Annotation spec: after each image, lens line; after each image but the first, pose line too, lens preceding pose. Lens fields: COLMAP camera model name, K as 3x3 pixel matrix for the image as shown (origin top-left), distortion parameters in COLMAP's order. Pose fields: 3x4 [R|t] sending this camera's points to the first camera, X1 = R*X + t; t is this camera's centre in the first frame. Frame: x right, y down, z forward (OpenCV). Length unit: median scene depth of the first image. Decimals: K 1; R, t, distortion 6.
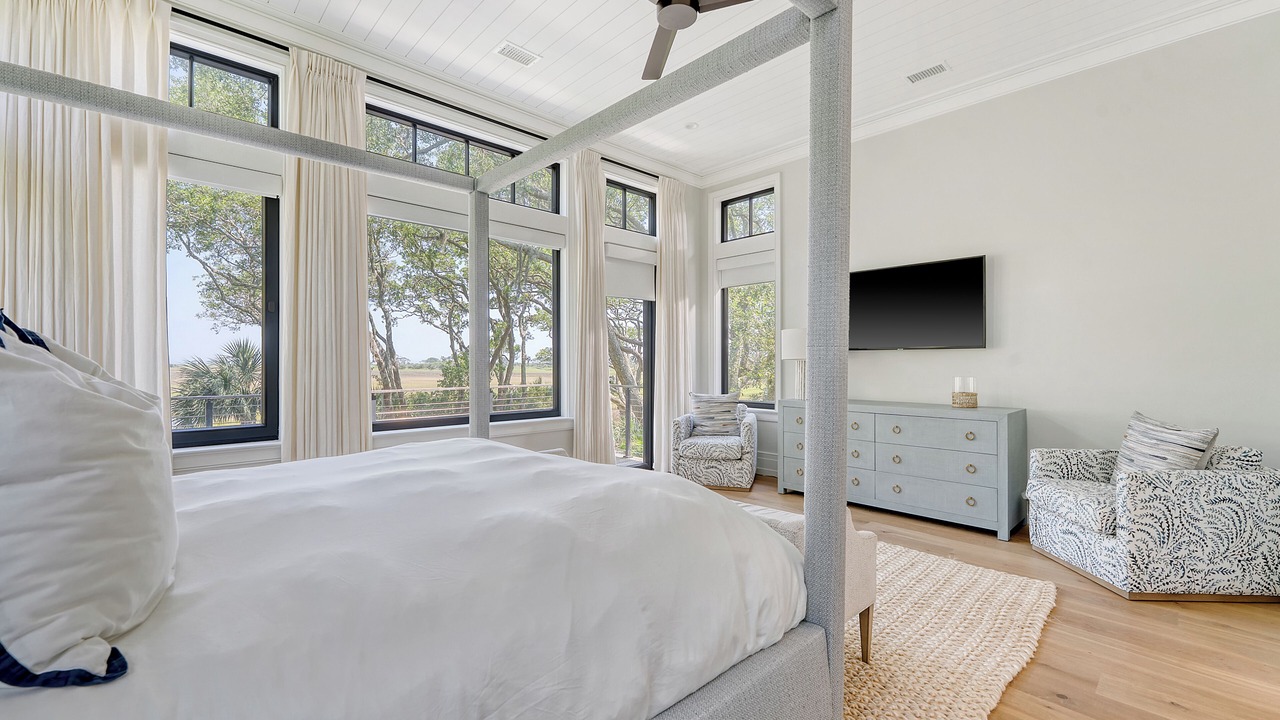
lens RADIAL K [[521.1, 0, 637.4], [0, 521.1, 361.0], [0, 0, 1]] dist [-0.003794, 0.000697]
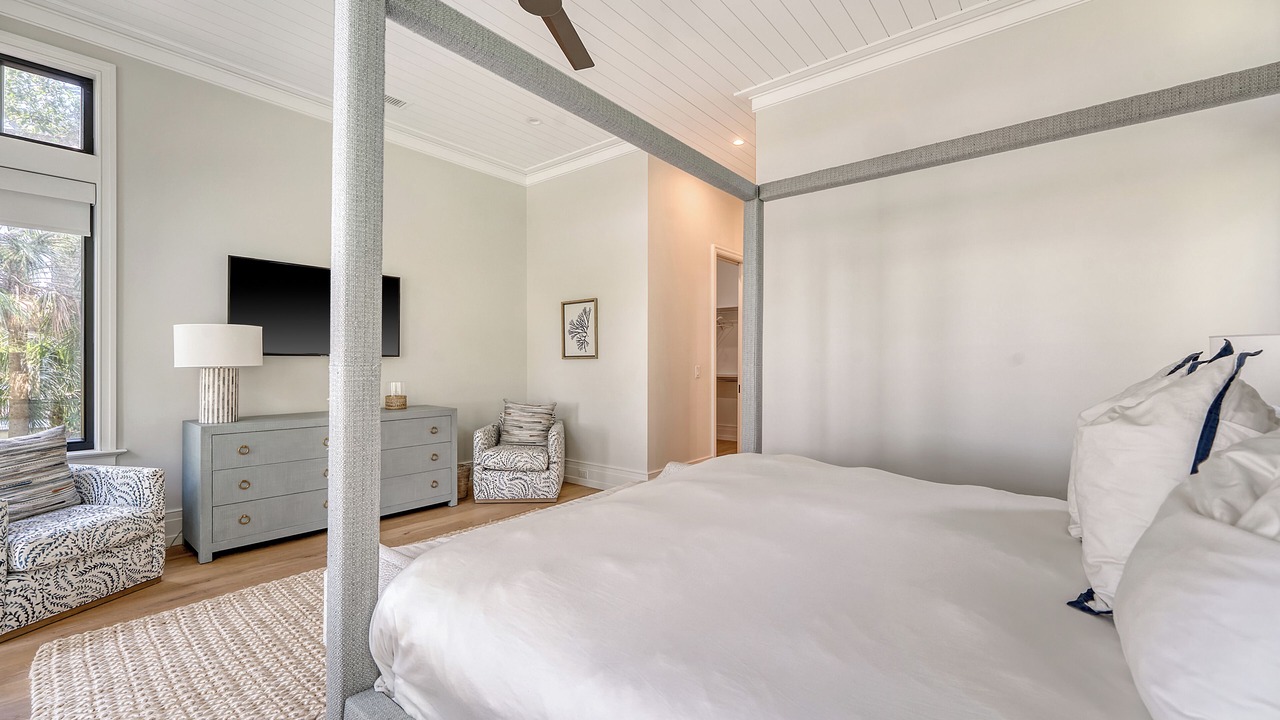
lens RADIAL K [[521.1, 0, 639.4], [0, 521.1, 362.3], [0, 0, 1]] dist [-0.003794, 0.000697]
pose [[-0.128939, 0.001645, 0.991651, -0.467900], [-0.002973, 0.999993, -0.002046, -0.010134], [-0.991648, -0.003212, -0.128933, 0.509351]]
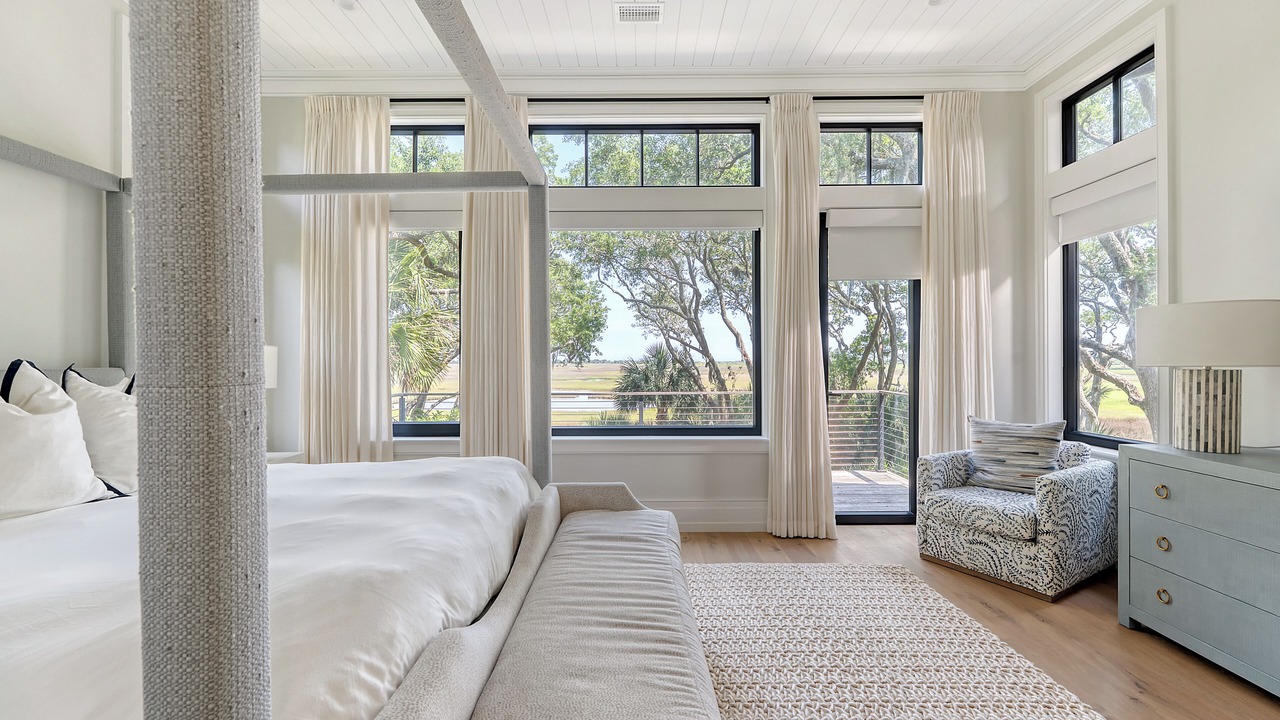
lens RADIAL K [[521.1, 0, 639.4], [0, 521.1, 361.6], [0, 0, 1]] dist [-0.003794, 0.000697]
pose [[0.727483, -0.002326, -0.686122, 0.272956], [0.007082, 0.999966, 0.004119, -0.013944], [0.686090, -0.007855, 0.727475, 0.285934]]
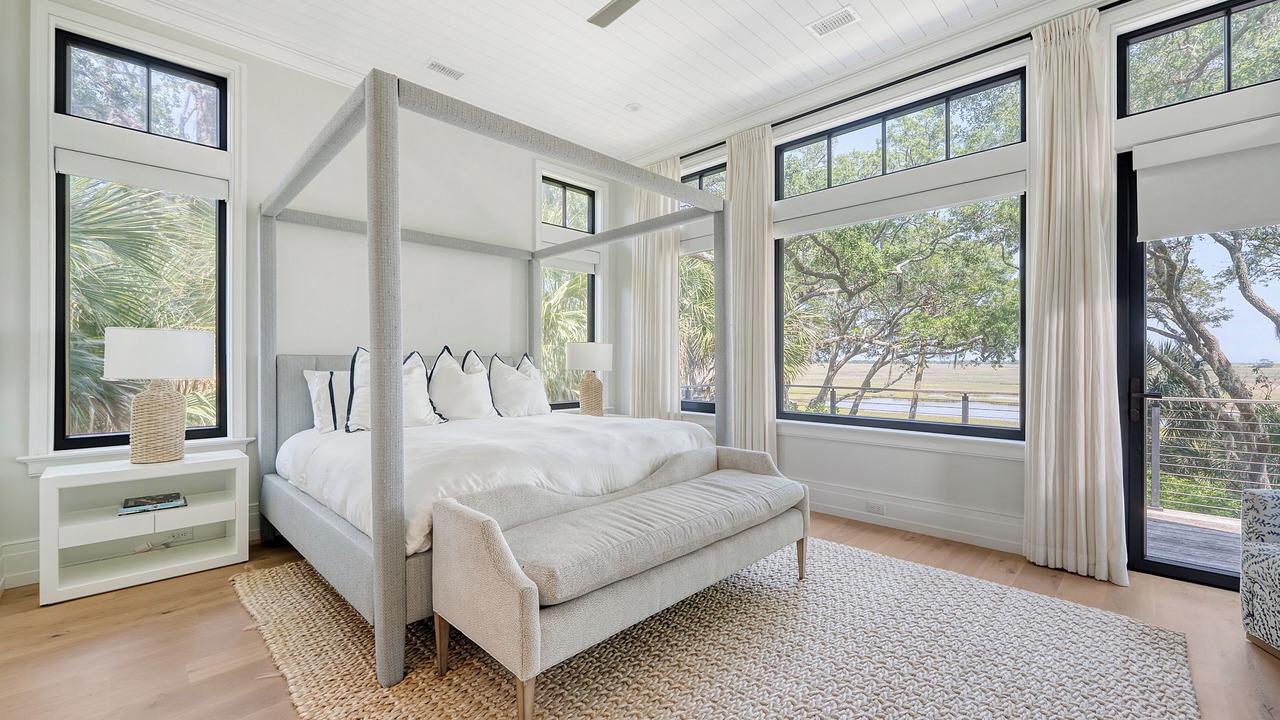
lens RADIAL K [[521.1, 0, 639.6], [0, 521.1, 362.3], [0, 0, 1]] dist [-0.003794, 0.000697]
pose [[0.039351, 0.001577, -0.999224, 0.508983], [0.003613, 0.999992, 0.001720, 0.001229], [0.999219, -0.003678, 0.039345, 0.479120]]
